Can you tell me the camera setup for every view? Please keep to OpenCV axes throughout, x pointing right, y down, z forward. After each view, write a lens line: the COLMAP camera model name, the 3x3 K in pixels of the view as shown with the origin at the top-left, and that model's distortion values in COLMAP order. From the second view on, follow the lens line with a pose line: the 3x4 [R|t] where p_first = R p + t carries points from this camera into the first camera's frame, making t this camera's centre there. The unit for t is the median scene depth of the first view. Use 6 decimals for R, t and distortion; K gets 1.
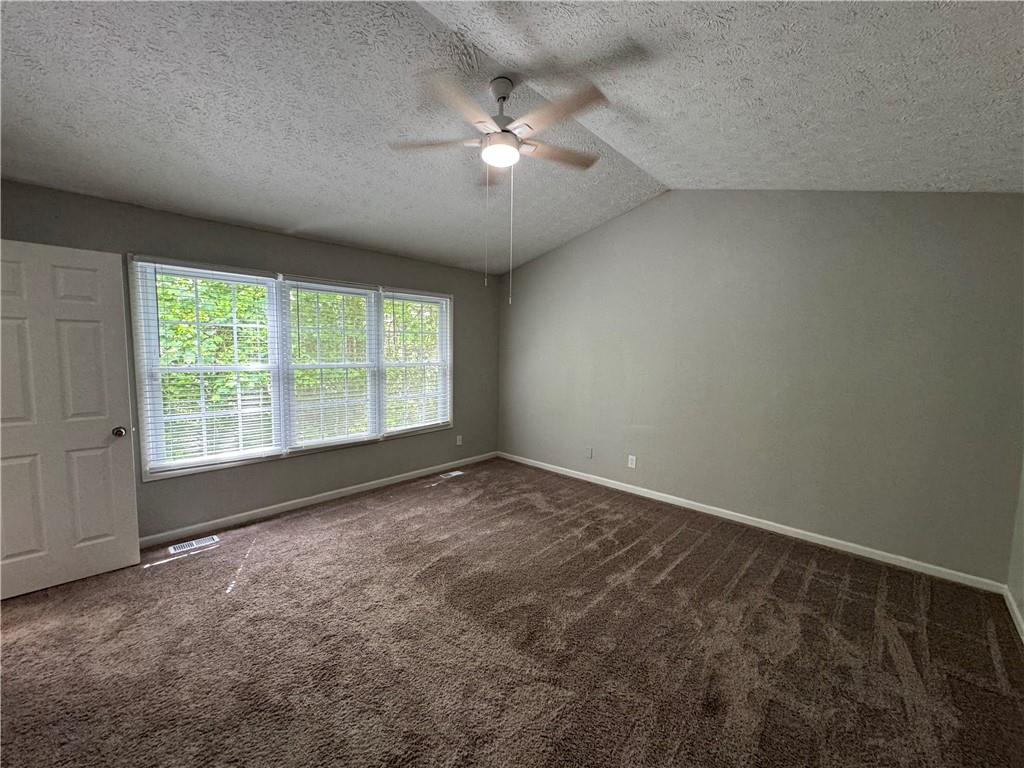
lens RADIAL K [[408.7, 0, 514.9], [0, 408.7, 378.9], [0, 0, 1]] dist [-0.003709, 0.000536]
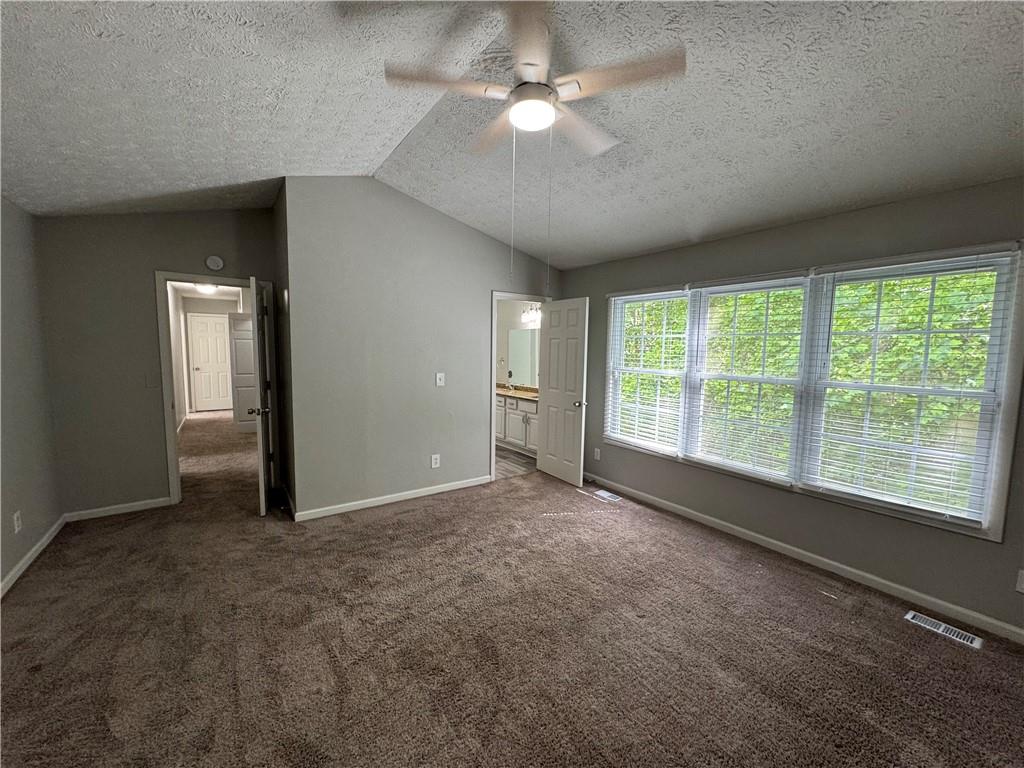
lens RADIAL K [[408.7, 0, 514.3], [0, 408.7, 385.6], [0, 0, 1]] dist [-0.003709, 0.000536]
pose [[-0.207203, 0.070675, -0.975742, 0.616216], [-0.095252, 0.991191, 0.092022, -0.064326], [0.973650, 0.112009, -0.198646, 0.923256]]
